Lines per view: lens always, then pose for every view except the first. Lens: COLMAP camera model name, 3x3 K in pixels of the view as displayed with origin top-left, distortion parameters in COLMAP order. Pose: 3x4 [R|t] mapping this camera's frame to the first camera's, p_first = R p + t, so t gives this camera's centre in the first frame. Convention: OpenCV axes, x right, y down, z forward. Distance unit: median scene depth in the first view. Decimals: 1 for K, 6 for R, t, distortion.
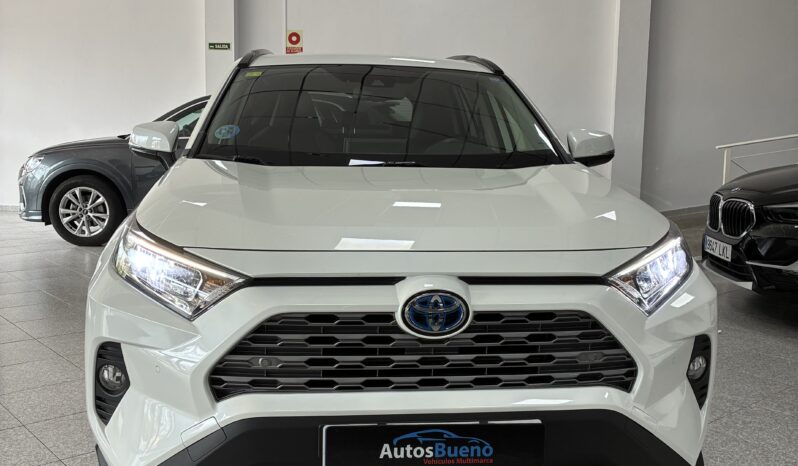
lens RADIAL K [[807.4, 0, 397.6], [0, 807.4, 239.7], [0, 0, 1]] dist [0.024691, 0.000000]
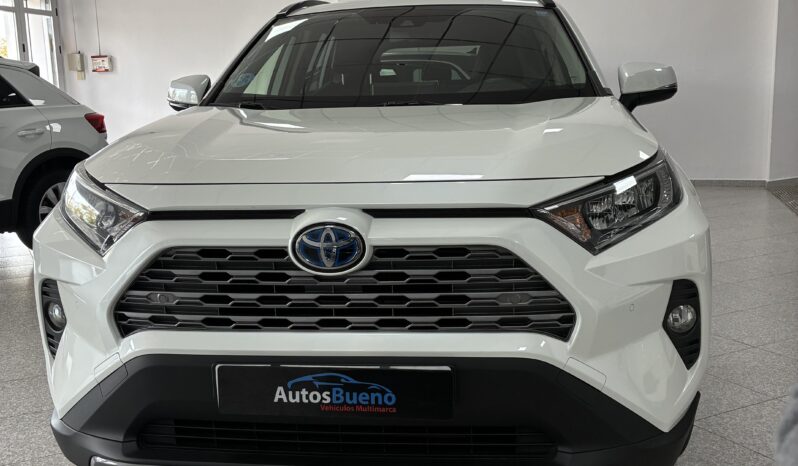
lens RADIAL K [[807.4, 0, 402.7], [0, 807.4, 228.4], [0, 0, 1]] dist [0.024691, 0.000000]
pose [[0.974000, -0.006093, -0.226465, 0.333607], [0.010990, 0.999732, 0.020372, 0.050645], [0.226280, -0.022331, 0.973806, 0.120555]]
